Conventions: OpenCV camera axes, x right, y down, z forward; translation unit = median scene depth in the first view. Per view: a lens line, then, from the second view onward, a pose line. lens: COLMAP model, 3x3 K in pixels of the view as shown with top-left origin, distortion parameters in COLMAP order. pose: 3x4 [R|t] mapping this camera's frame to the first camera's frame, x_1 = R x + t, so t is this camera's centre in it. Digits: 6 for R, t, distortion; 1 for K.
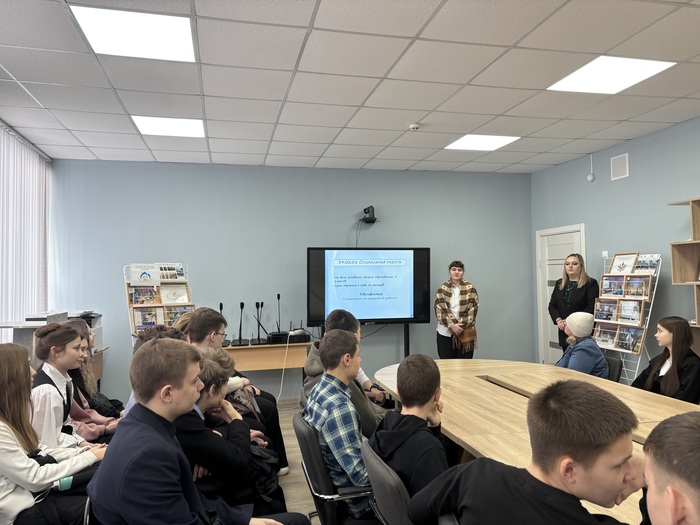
lens RADIAL K [[530.3, 0, 366.7], [0, 530.3, 255.5], [0, 0, 1]] dist [0.060052, -0.056075]
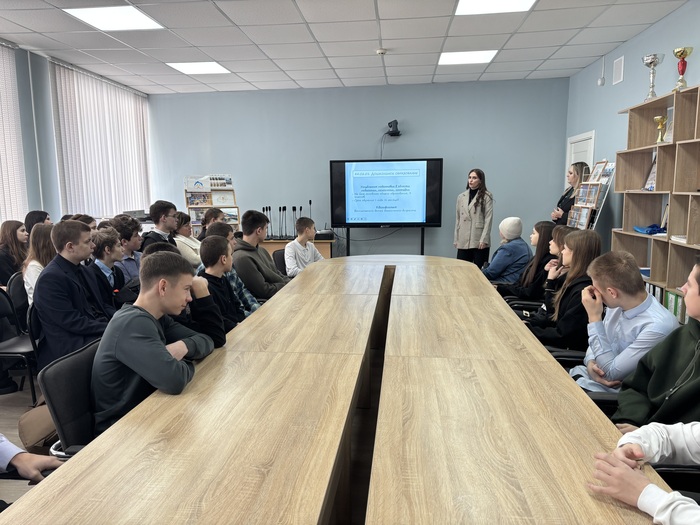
lens RADIAL K [[530.3, 0, 344.3], [0, 530.3, 265.5], [0, 0, 1]] dist [0.060052, -0.056075]
pose [[0.939724, 0.051940, -0.337966, 0.341824], [0.013539, 0.981969, 0.188559, -0.008472], [0.341665, -0.181769, 0.922076, -0.129472]]
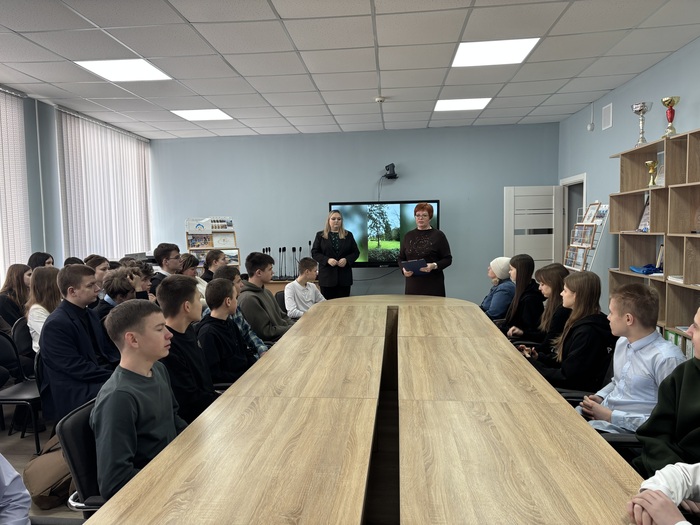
lens RADIAL K [[530.3, 0, 346.7], [0, 530.3, 267.4], [0, 0, 1]] dist [0.060052, -0.056075]
pose [[0.945548, 0.021613, -0.324764, 0.331452], [0.019102, 0.992388, 0.121660, -0.014942], [0.324921, -0.121239, 0.937938, -0.141889]]
